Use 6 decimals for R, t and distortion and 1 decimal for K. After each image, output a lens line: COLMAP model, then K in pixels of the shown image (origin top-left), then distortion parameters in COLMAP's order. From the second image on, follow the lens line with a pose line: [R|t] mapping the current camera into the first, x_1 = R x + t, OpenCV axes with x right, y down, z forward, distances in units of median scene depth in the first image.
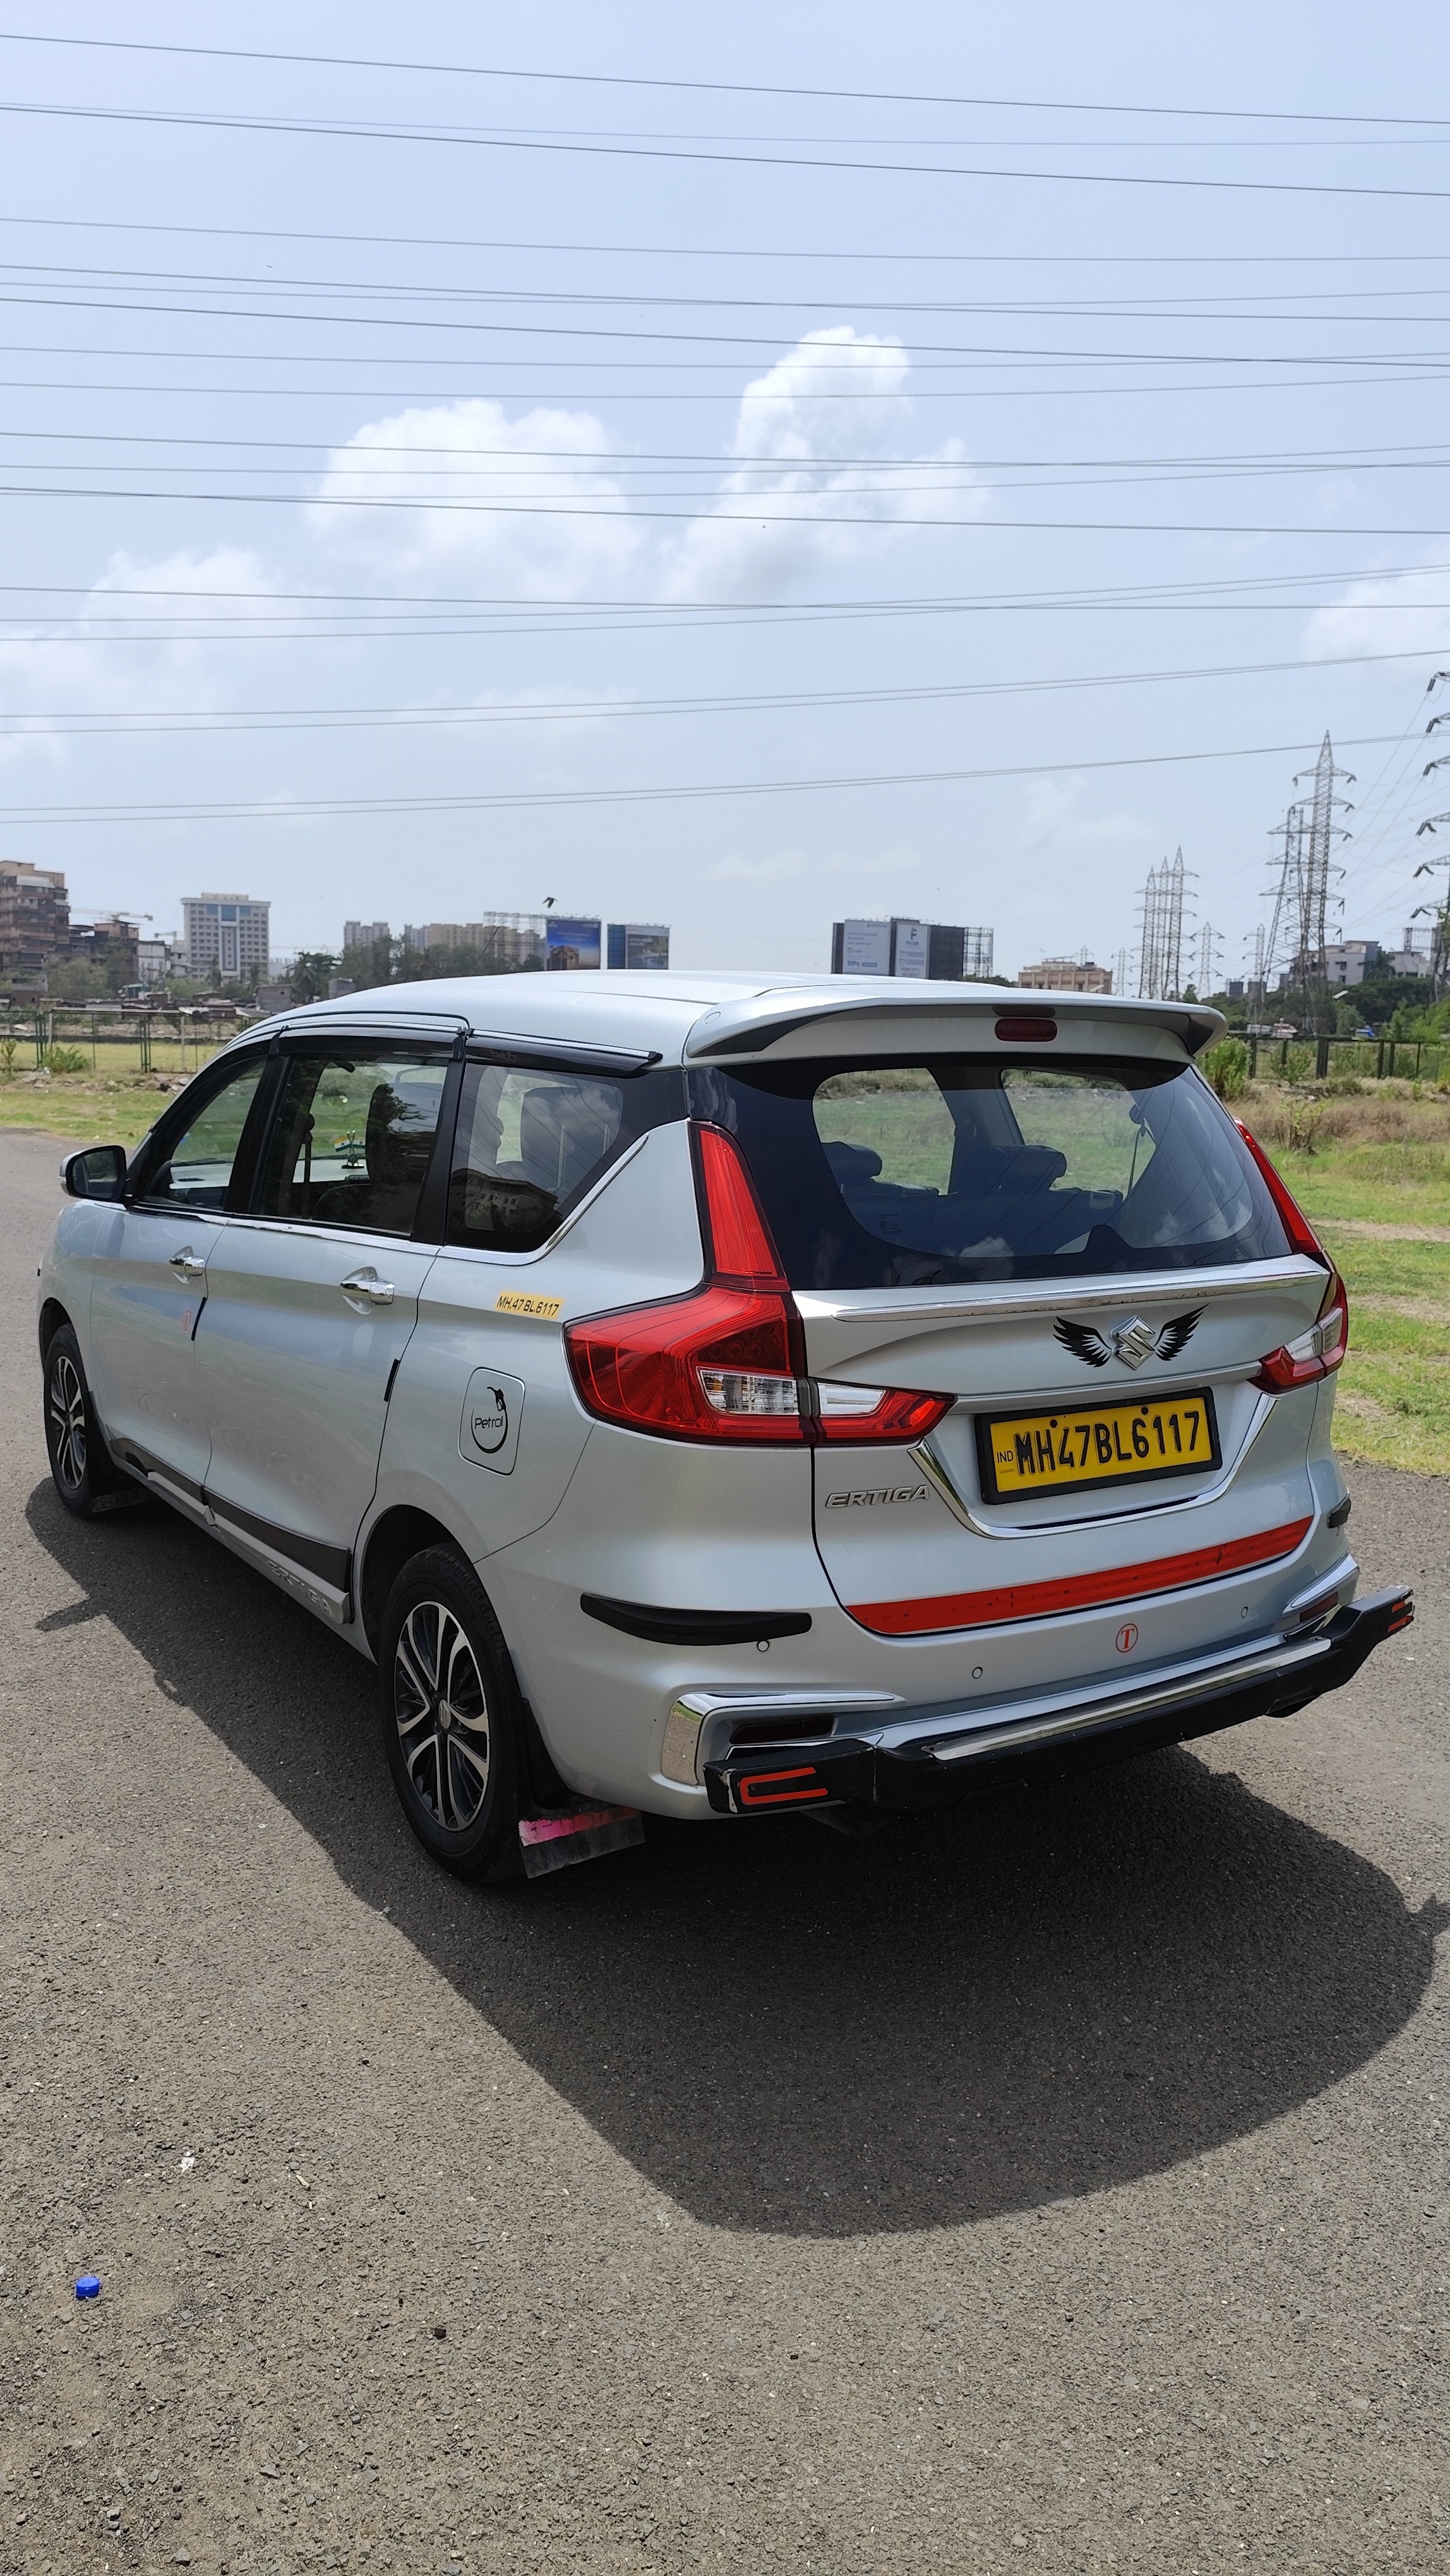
lens RADIAL K [[1700.7, 0, 725.0], [0, 1700.7, 1288.0], [0, 0, 1]] dist [0.016116, -0.001420]
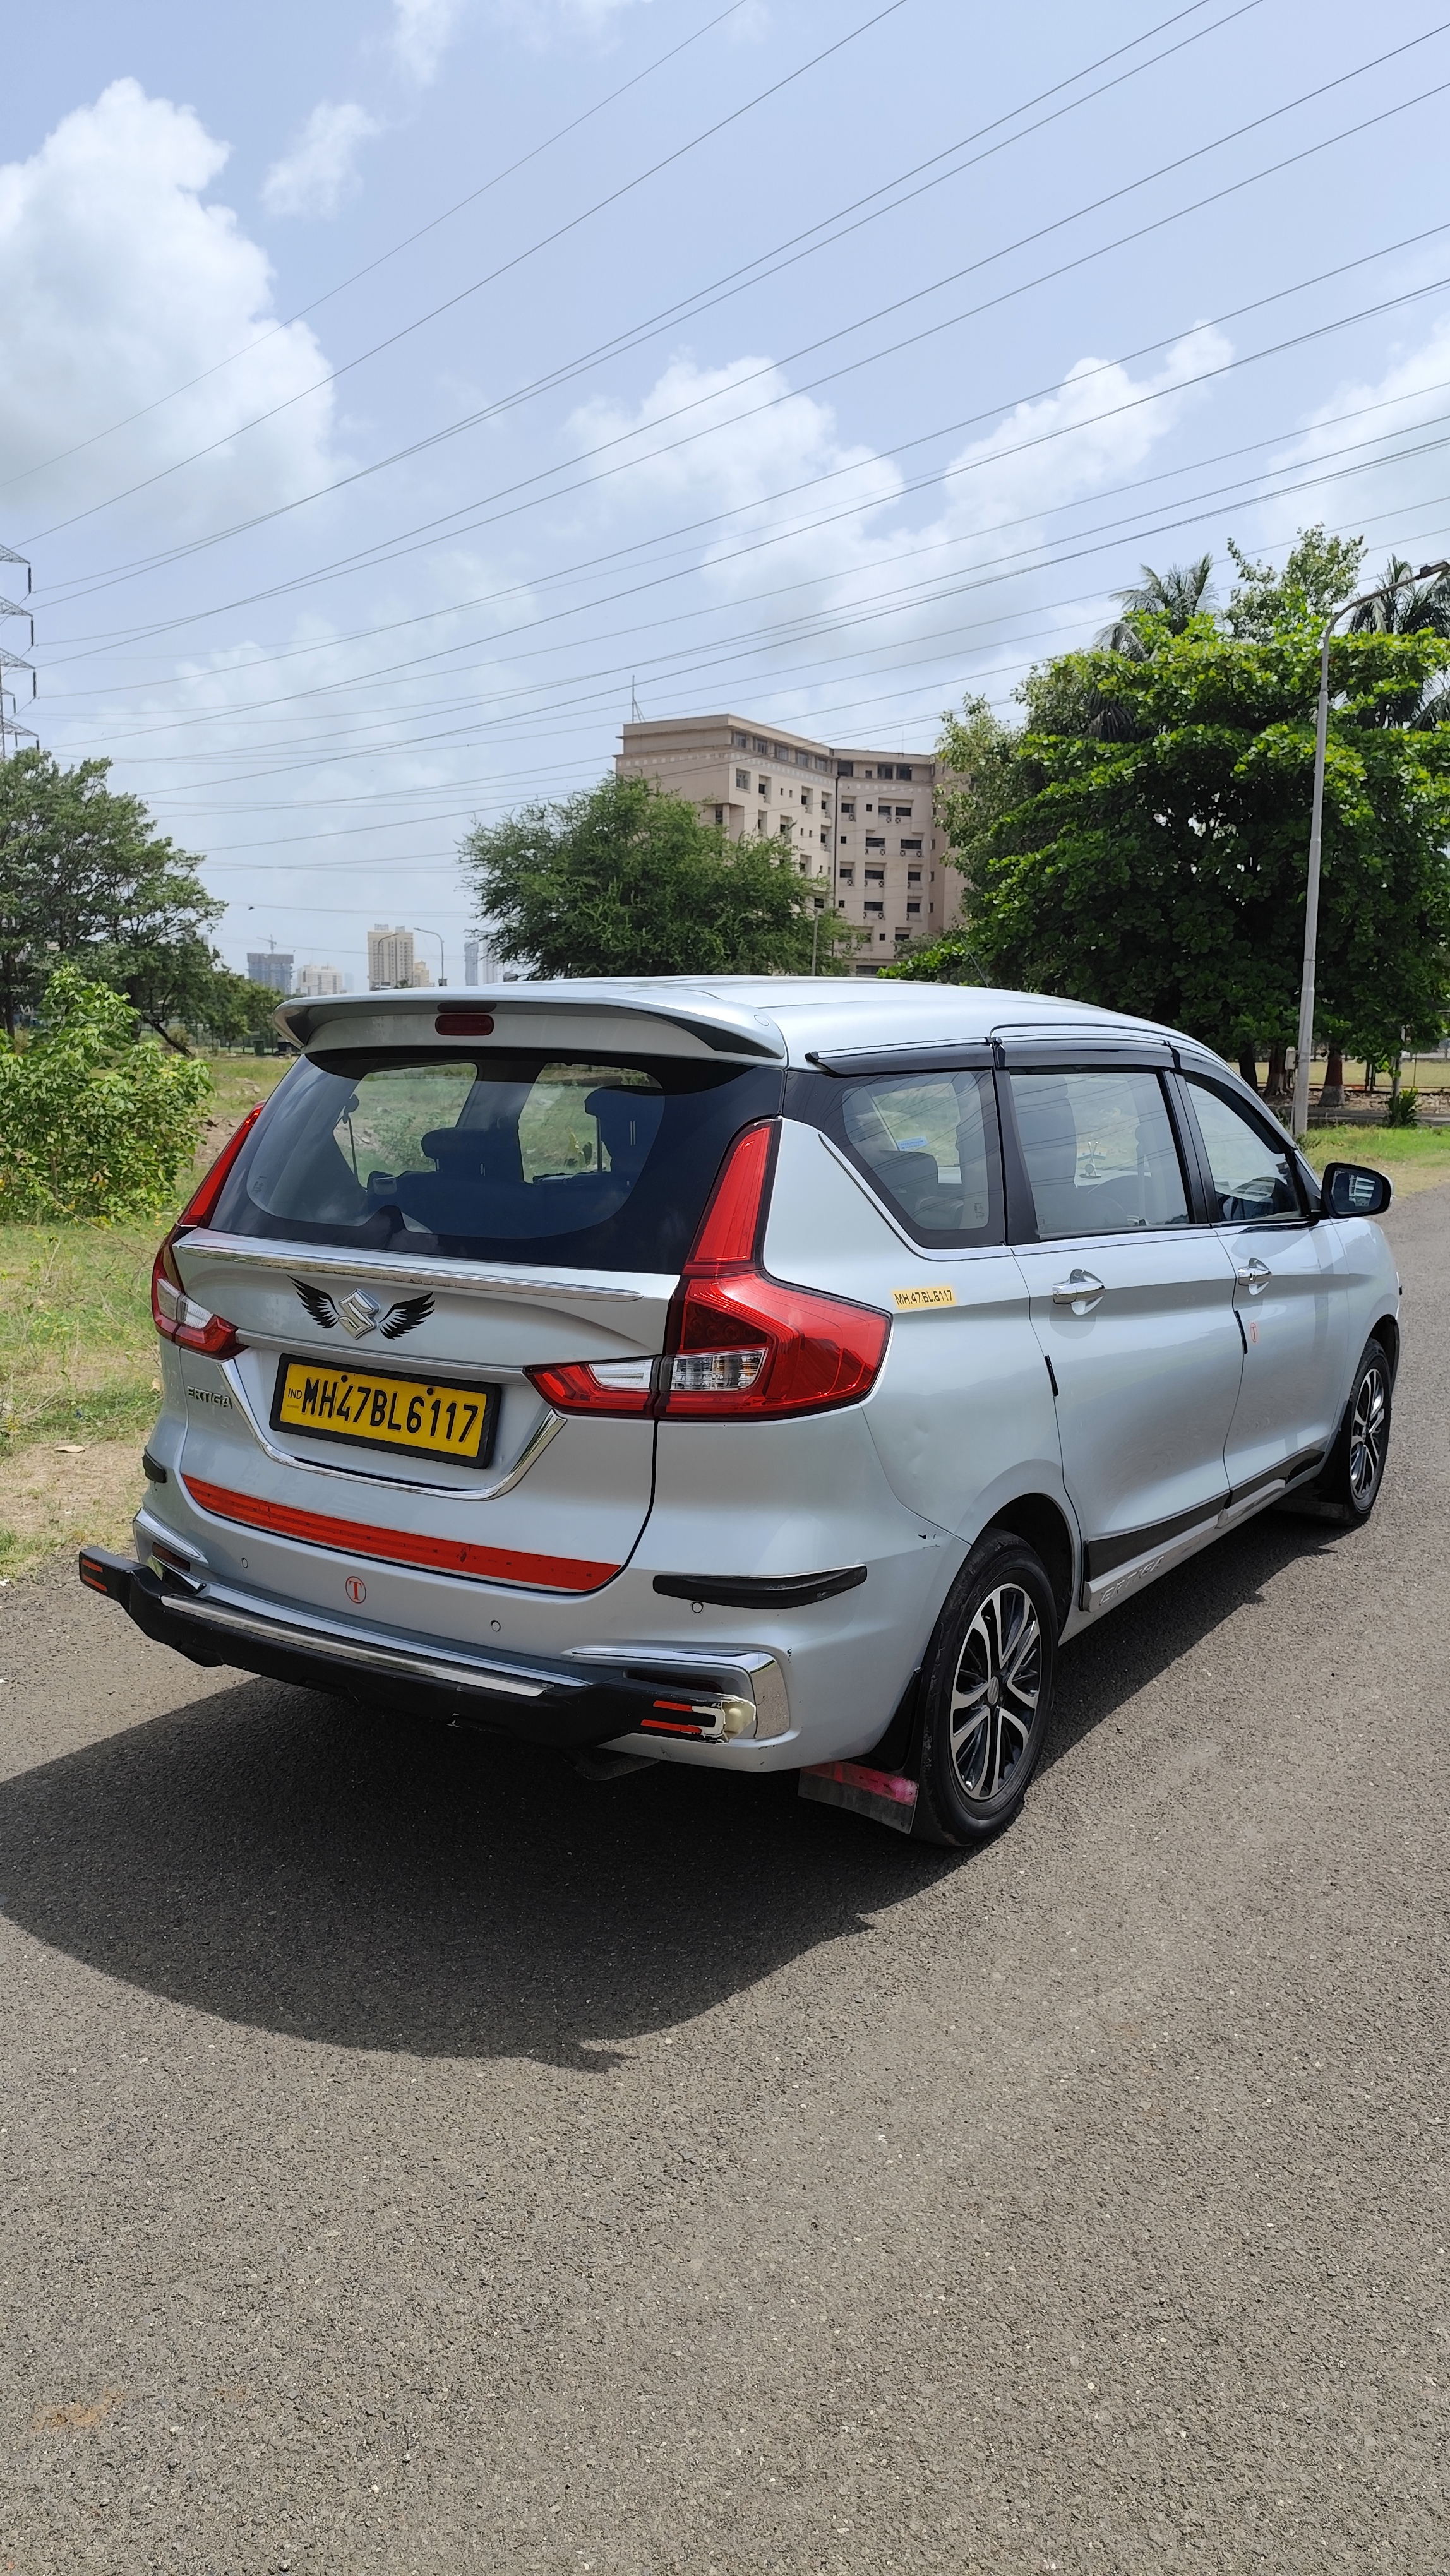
lens RADIAL K [[1708.5, 0, 694.1], [0, 1708.5, 1289.4], [0, 0, 1]] dist [0.008019, -0.000349]
pose [[0.403076, 0.107475, -0.908834, 1.281716], [-0.126865, 0.990054, 0.060814, -0.074339], [0.906331, 0.090787, 0.412701, 0.733044]]
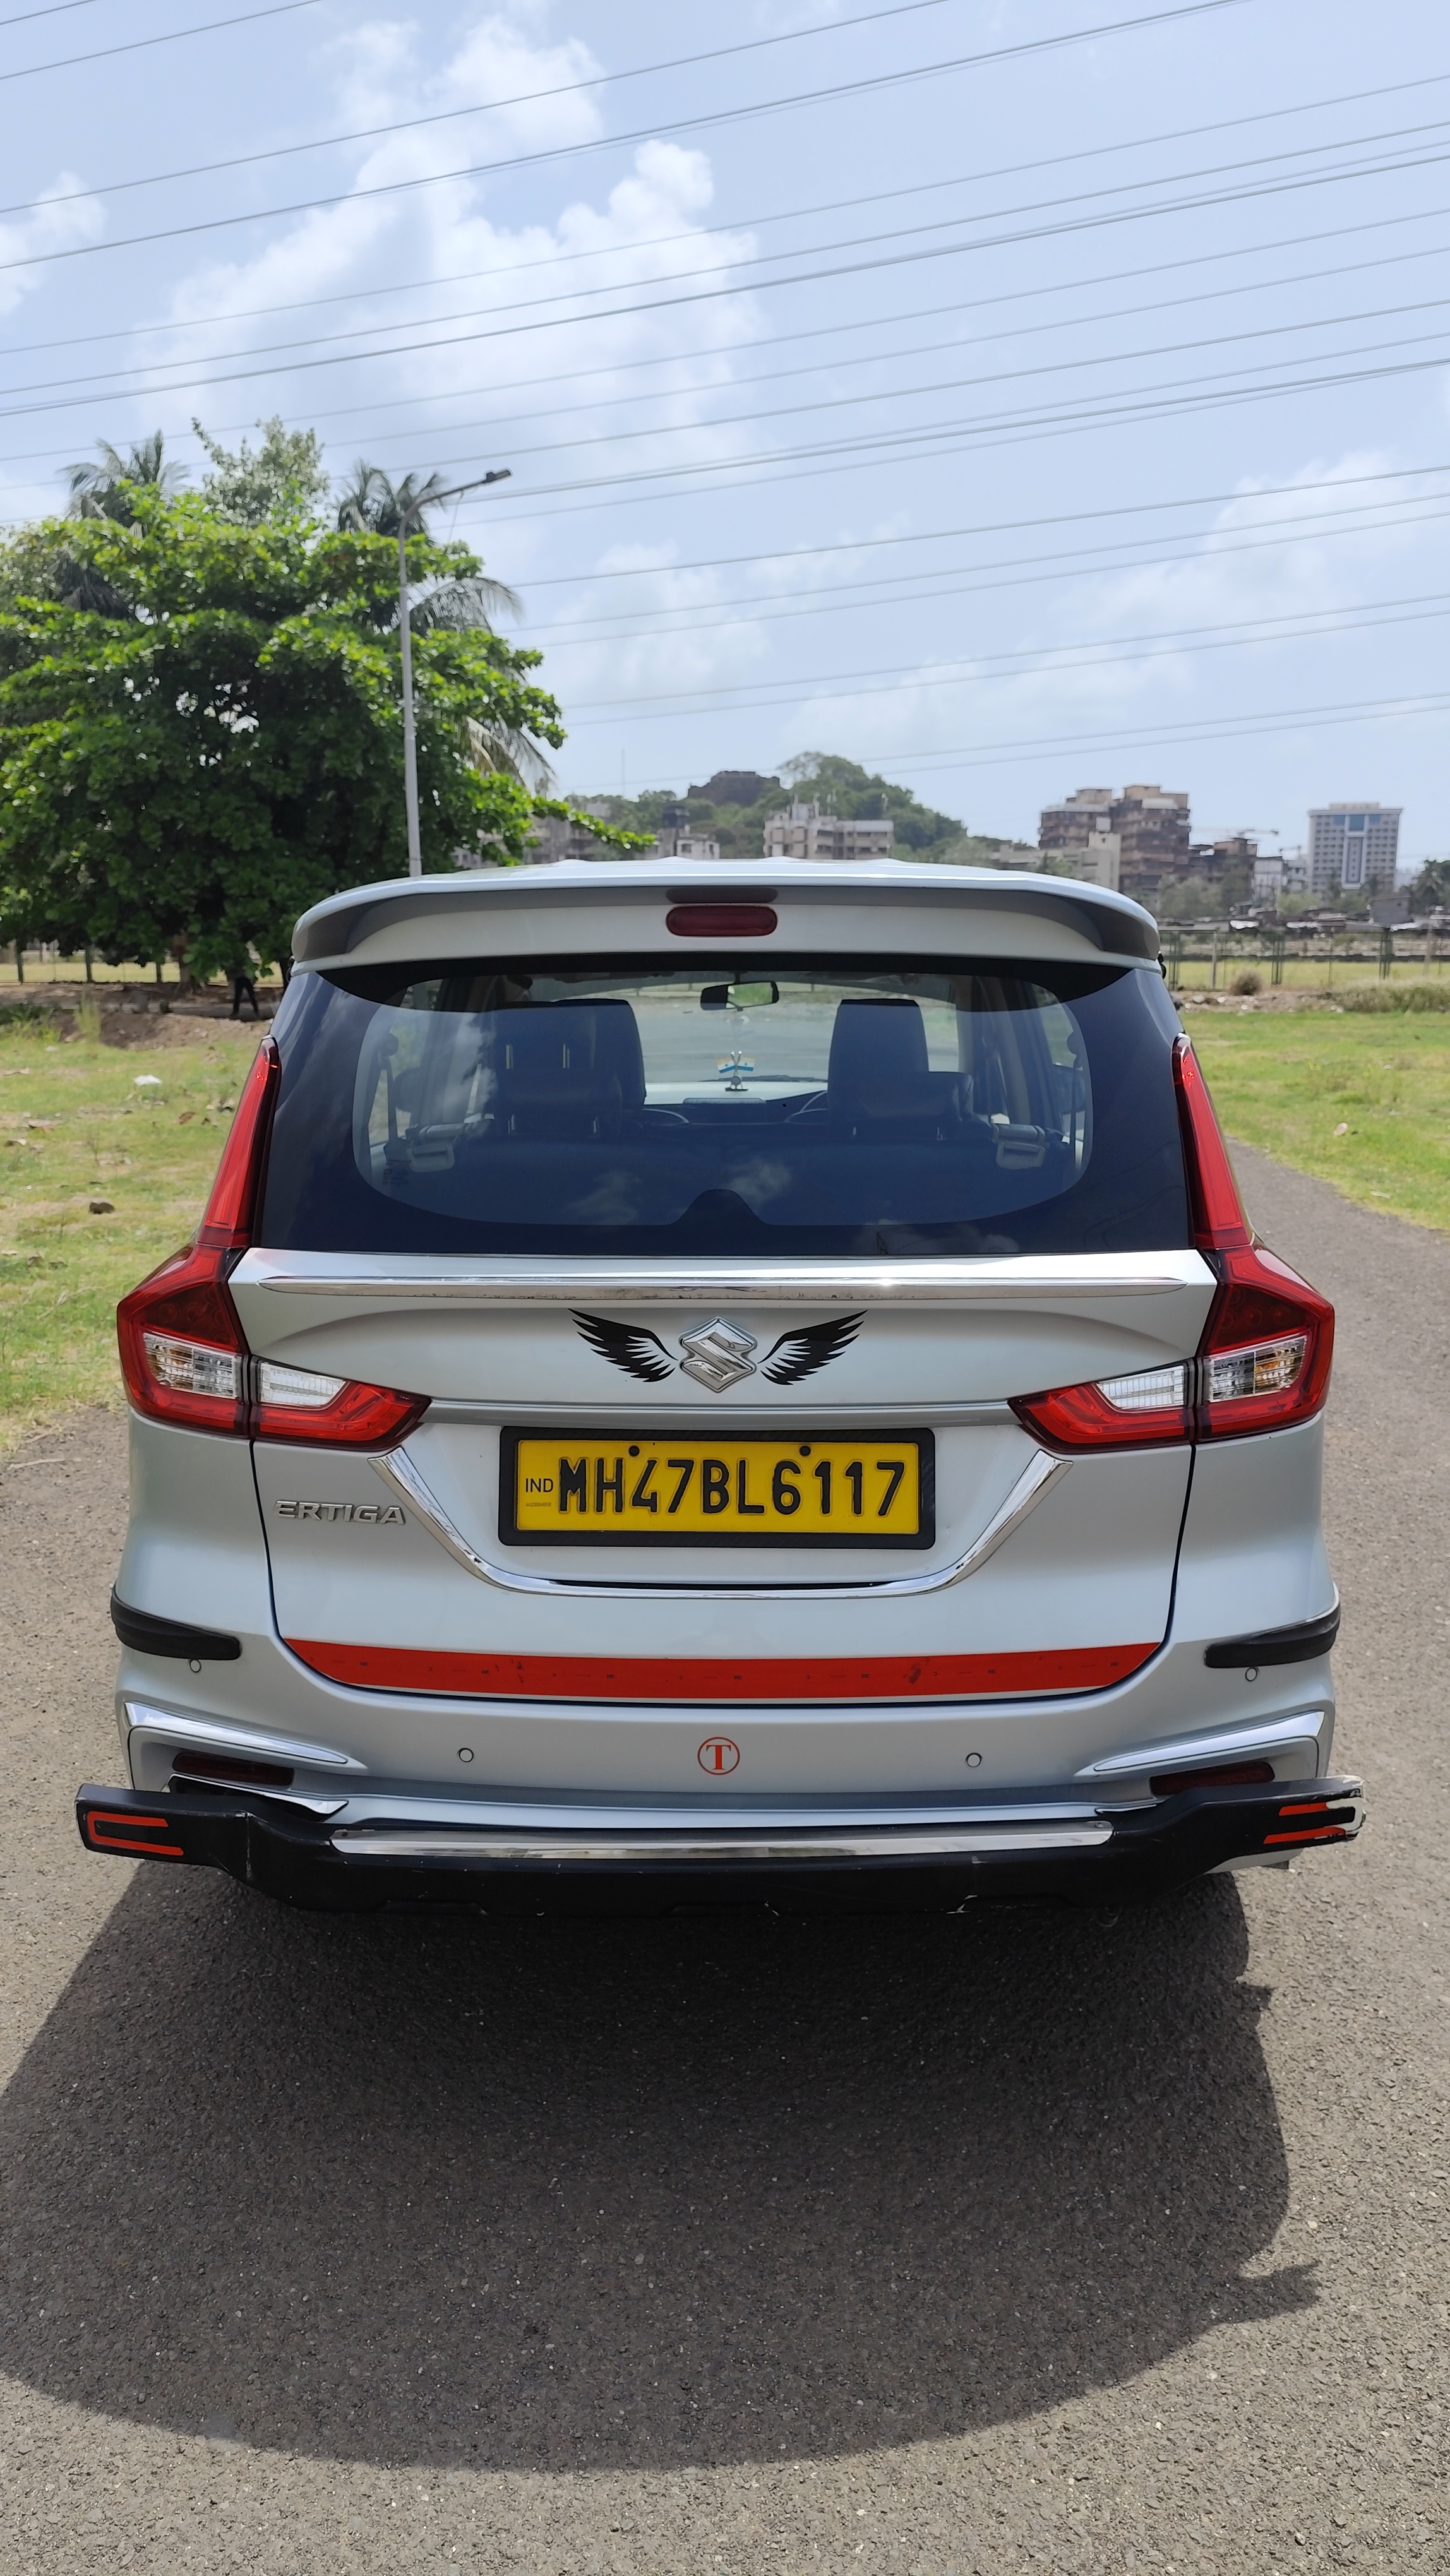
lens RADIAL K [[1725.4, 0, 716.0], [0, 1725.4, 1277.0], [0, 0, 1]] dist [0.024559, -0.035632]
pose [[0.832578, 0.077825, -0.548413, 0.625818], [-0.056703, 0.996854, 0.055380, -0.039986], [0.550997, -0.015012, 0.834372, 0.385535]]
